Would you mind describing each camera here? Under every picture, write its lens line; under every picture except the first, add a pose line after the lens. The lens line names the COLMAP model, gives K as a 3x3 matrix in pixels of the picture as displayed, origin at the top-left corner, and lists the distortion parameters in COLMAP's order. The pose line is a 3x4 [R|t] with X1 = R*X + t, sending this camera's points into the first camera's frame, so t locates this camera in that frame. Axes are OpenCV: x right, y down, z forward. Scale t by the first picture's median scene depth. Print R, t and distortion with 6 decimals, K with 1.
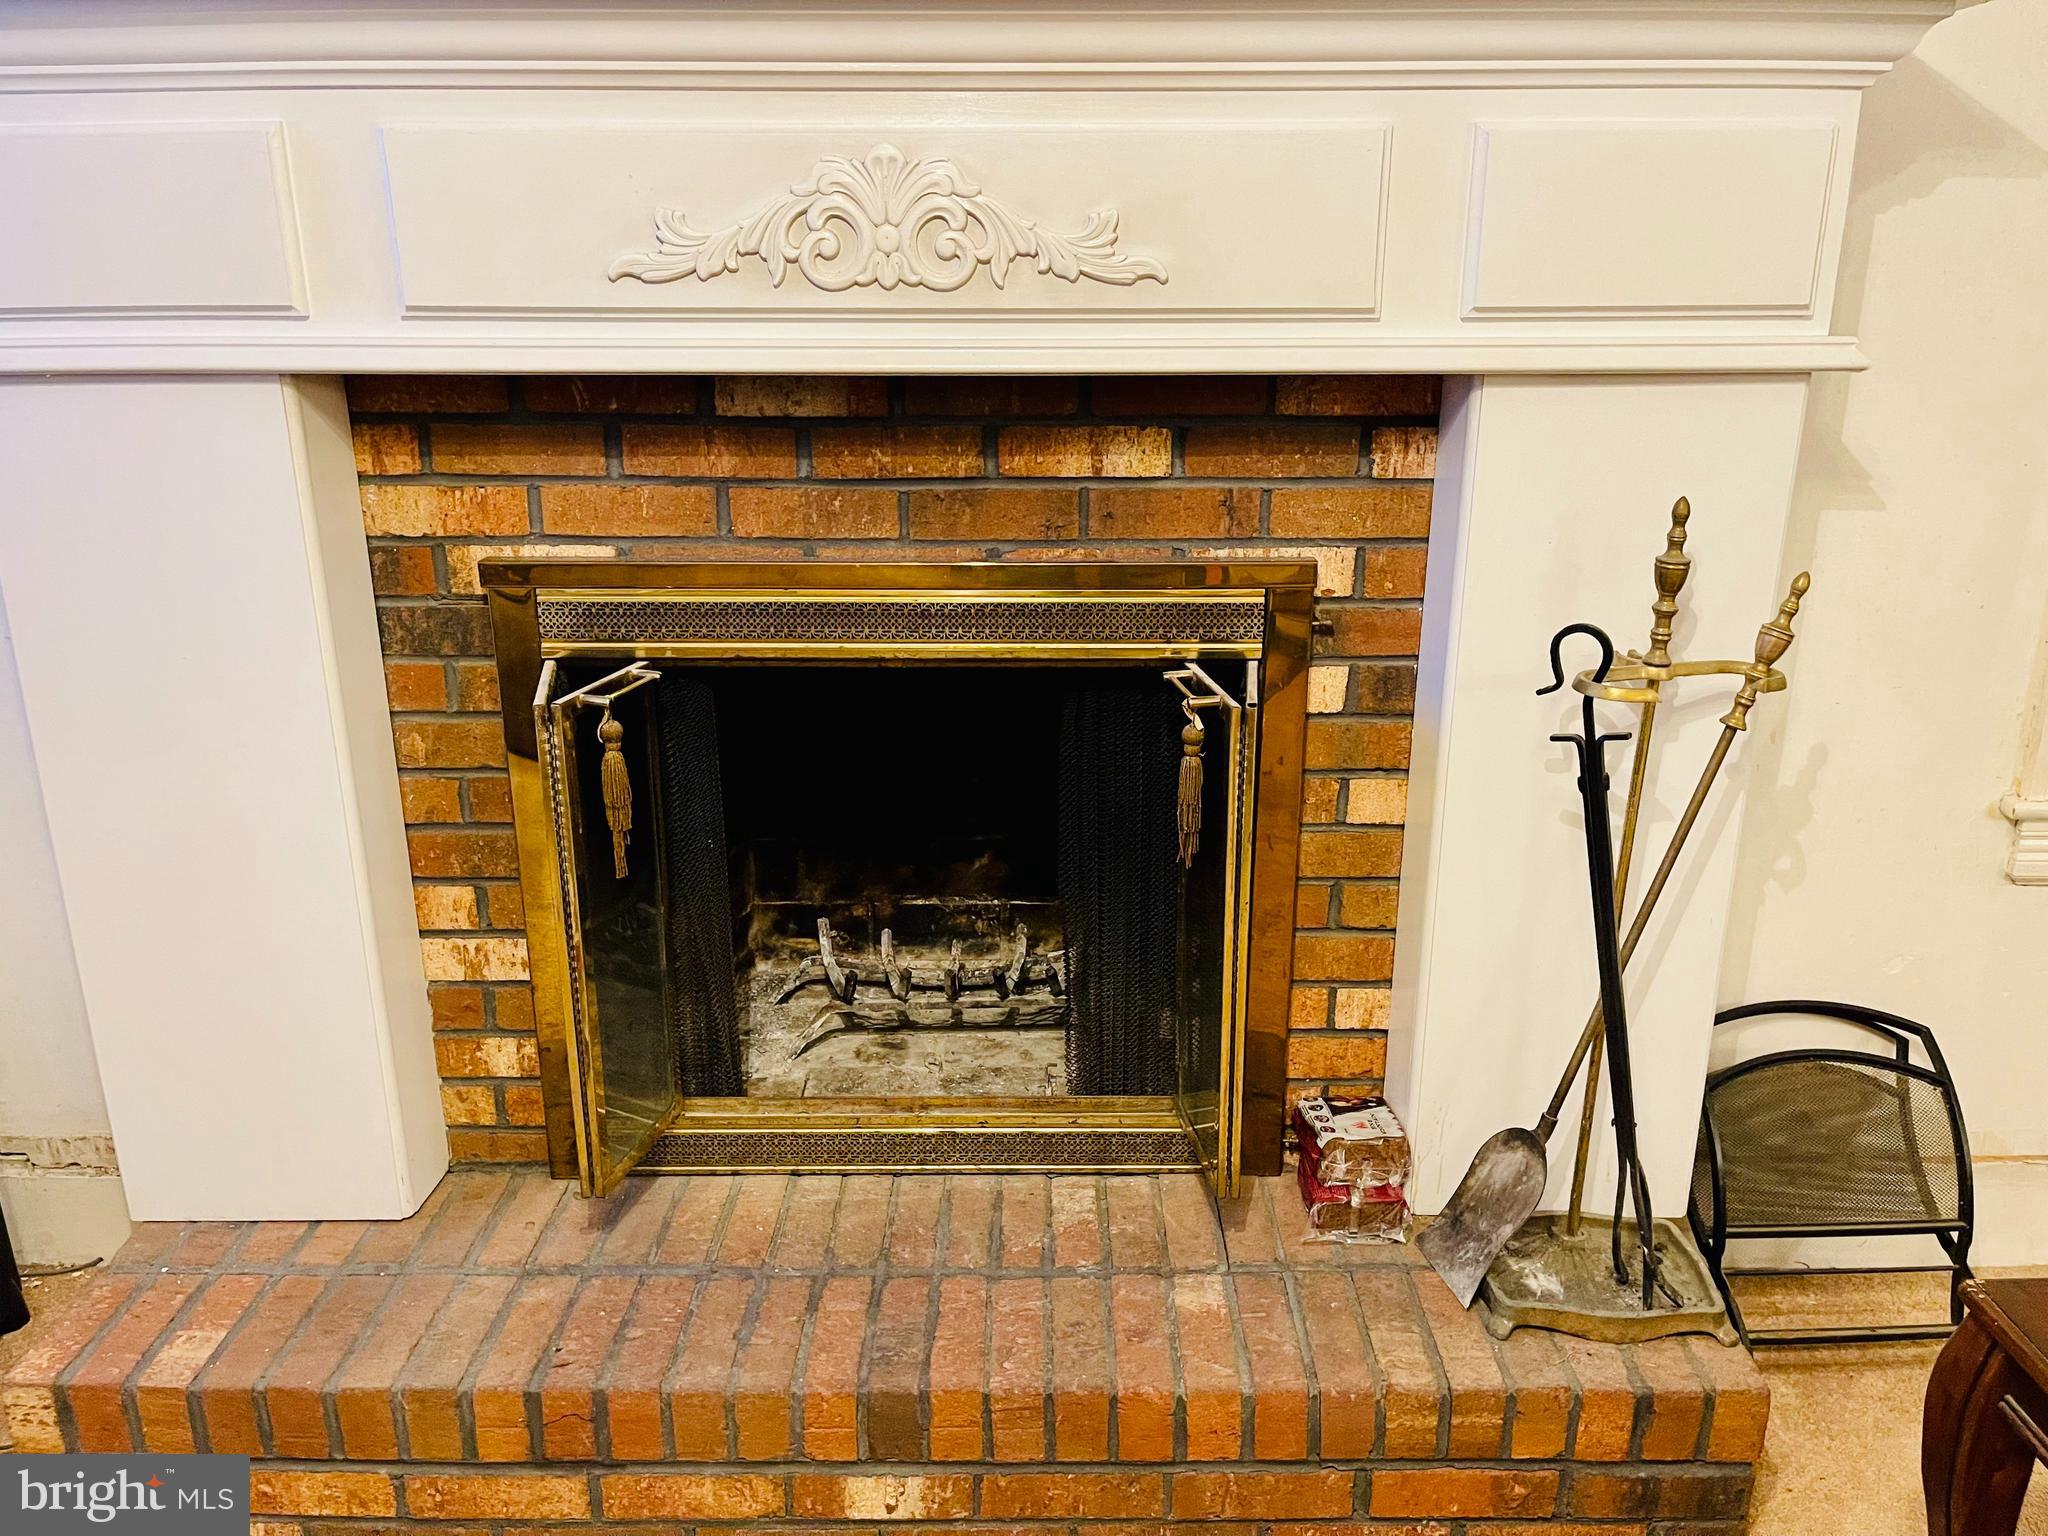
lens RADIAL K [[1512.4, 0, 1036.6], [0, 1512.4, 769.5], [0, 0, 1]] dist [0.059140, -0.074549]
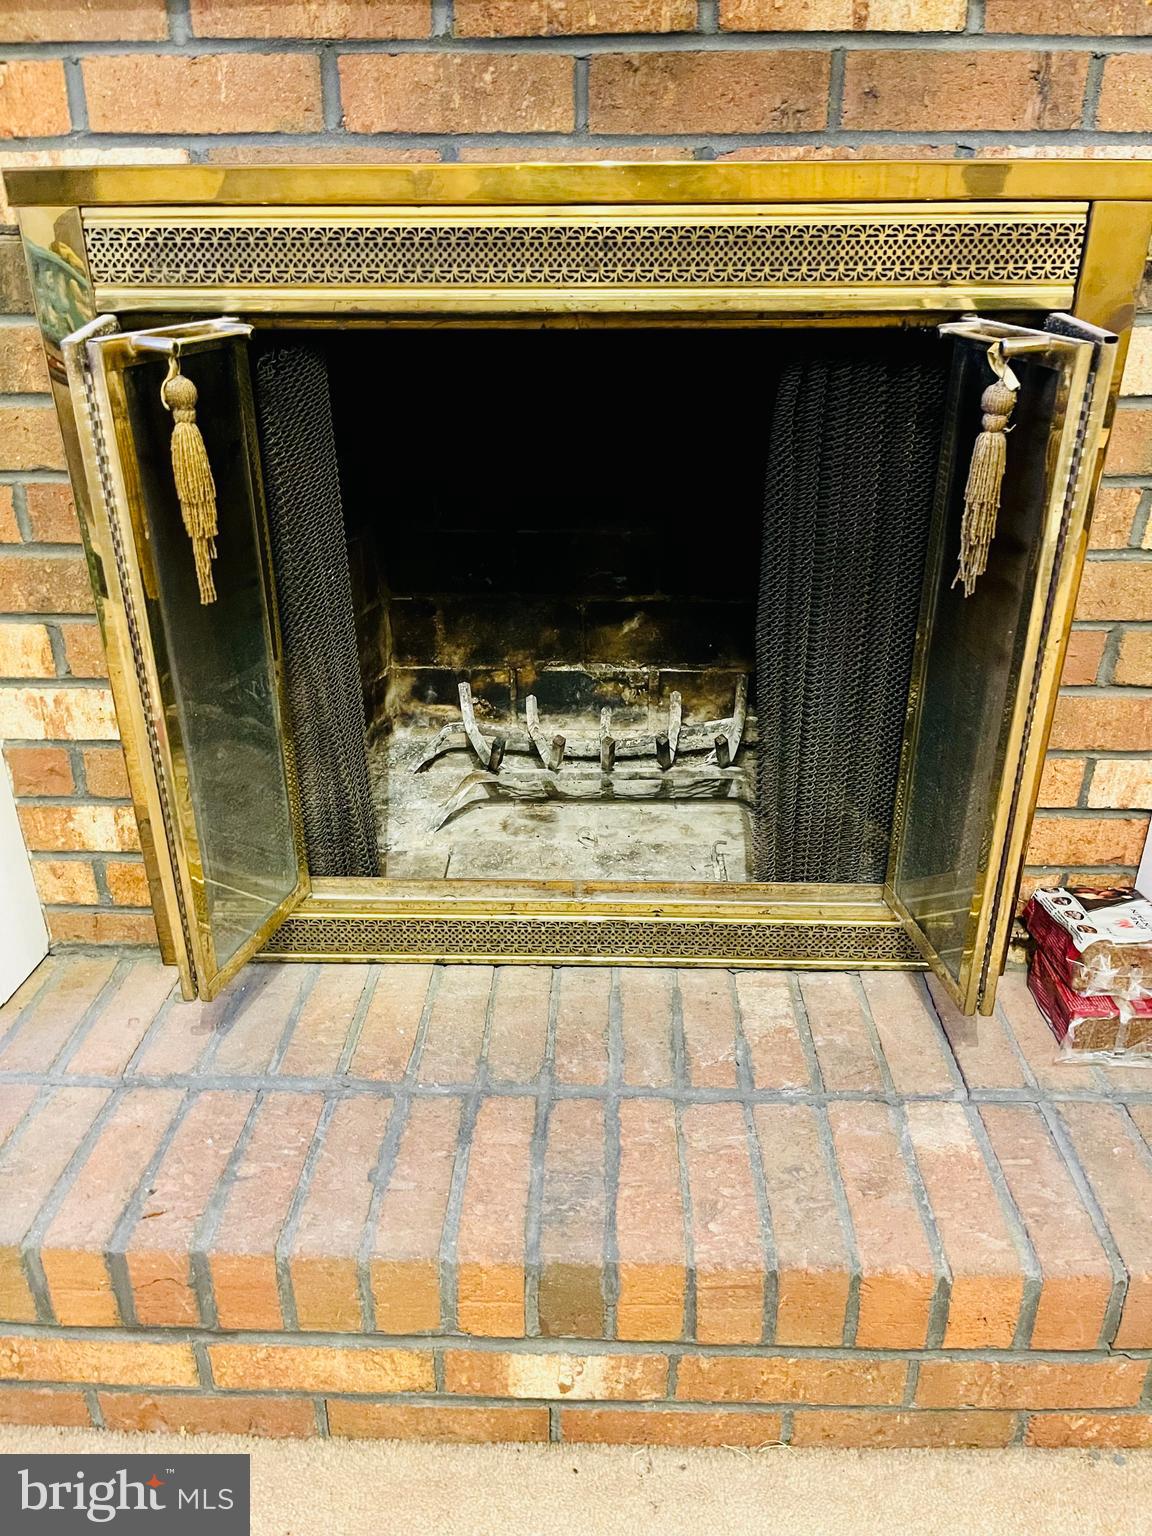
lens RADIAL K [[1136.8, 0, 576.0], [0, 1136.8, 761.9], [0, 0, 1]] dist [0.065425, -0.096756]
pose [[0.999496, 0.010055, -0.030119, -0.070565], [-0.005727, 0.990072, 0.140447, 0.066672], [0.031232, -0.140204, 0.989630, 0.420274]]
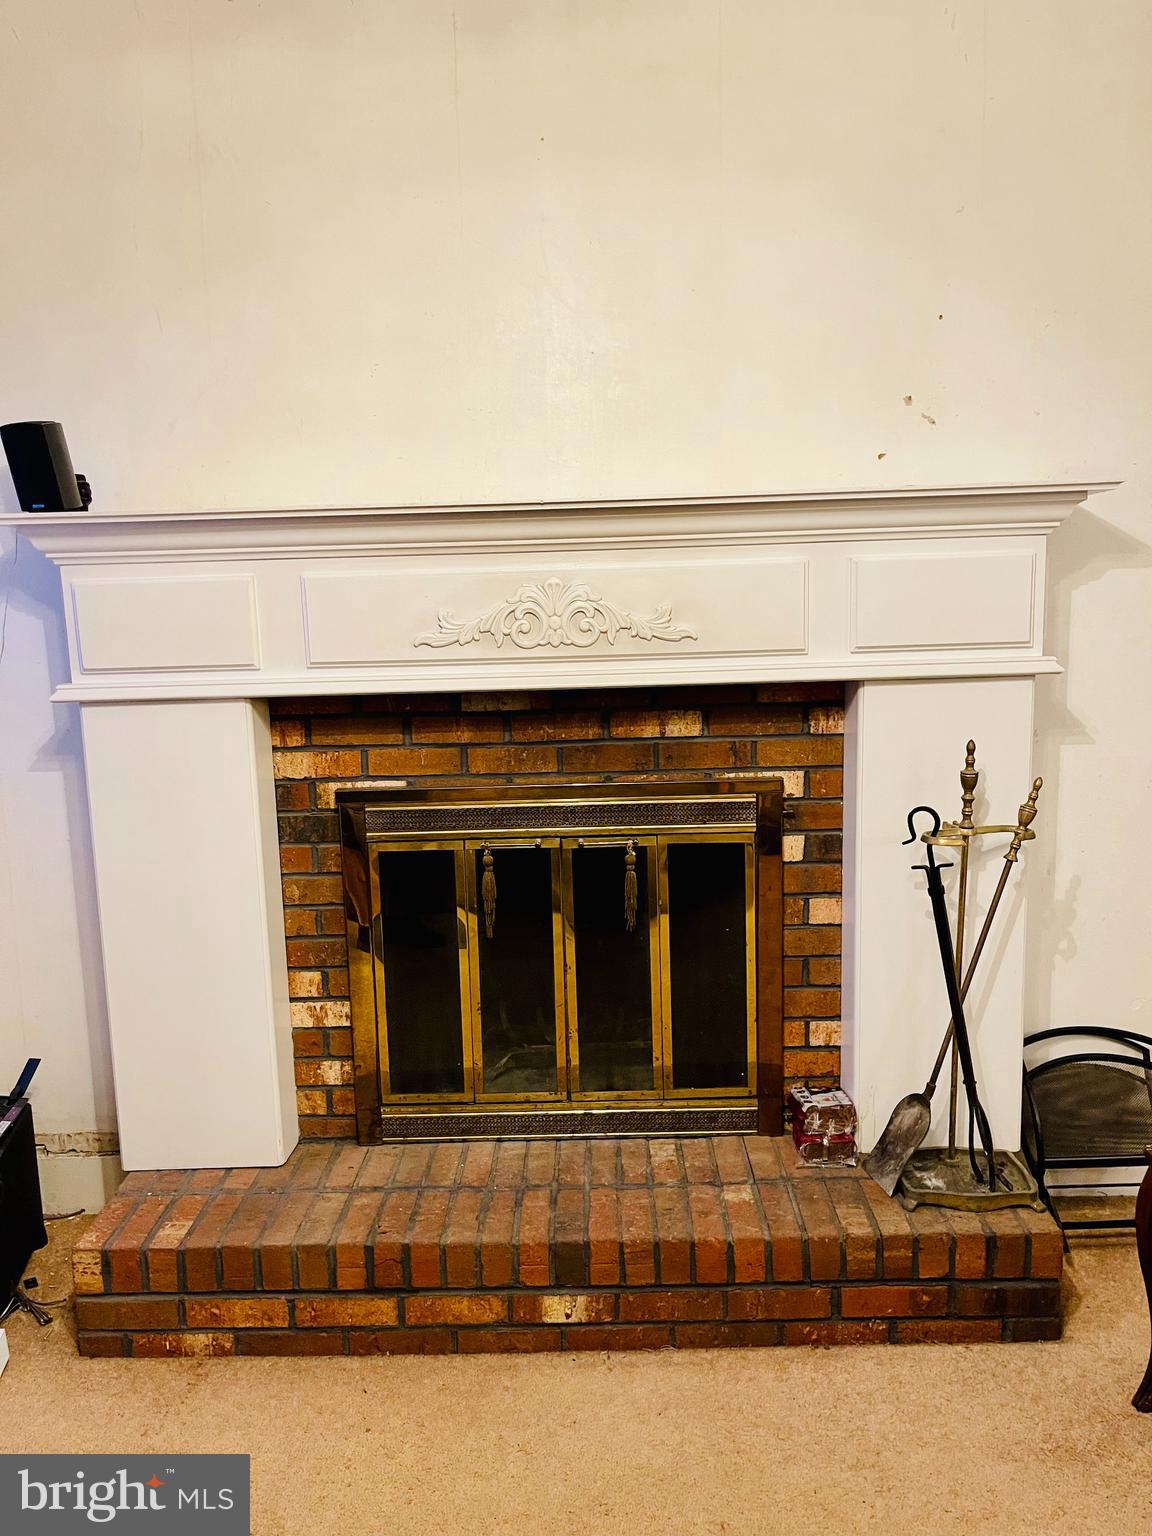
lens RADIAL K [[1134.3, 0, 573.6], [0, 1134.3, 776.4], [0, 0, 1]] dist [0.059140, -0.074549]
pose [[0.999489, -0.026280, -0.018200, -0.046017], [0.023146, 0.987643, -0.155000, 0.069792], [0.022049, 0.154499, 0.987747, -0.379050]]
